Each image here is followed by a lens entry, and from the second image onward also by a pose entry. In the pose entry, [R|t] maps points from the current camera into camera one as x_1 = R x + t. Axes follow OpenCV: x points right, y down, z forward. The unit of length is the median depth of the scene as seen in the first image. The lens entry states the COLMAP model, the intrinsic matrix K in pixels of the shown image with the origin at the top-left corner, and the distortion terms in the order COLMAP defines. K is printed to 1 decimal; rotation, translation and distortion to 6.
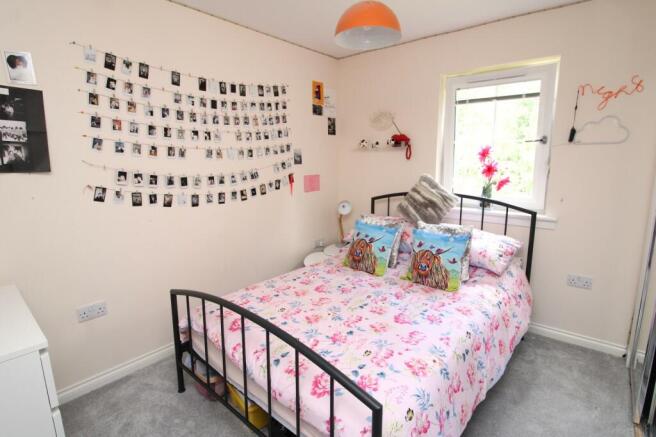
lens RADIAL K [[320.0, 0, 337.4], [0, 320.0, 217.1], [0, 0, 1]] dist [-0.000736, 0.000347]
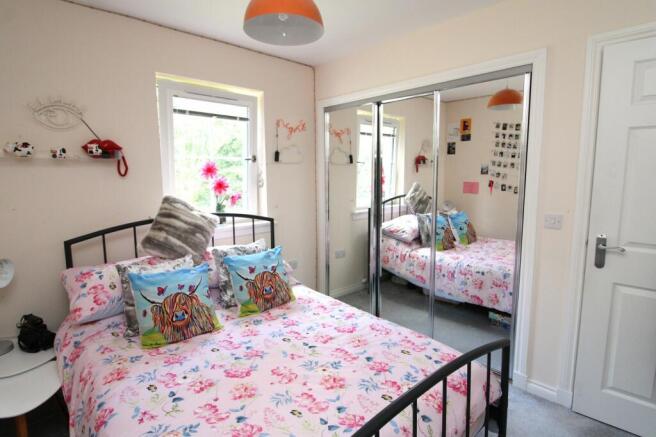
lens RADIAL K [[331.5, 0, 328.0], [0, 331.5, 218.5], [0, 0, 1]] dist [-0.003573, -0.001083]
pose [[0.151862, -0.121570, 0.980897, -0.539160], [0.201101, 0.975449, 0.089760, -0.081953], [-0.967727, 0.183628, 0.172582, 0.567516]]
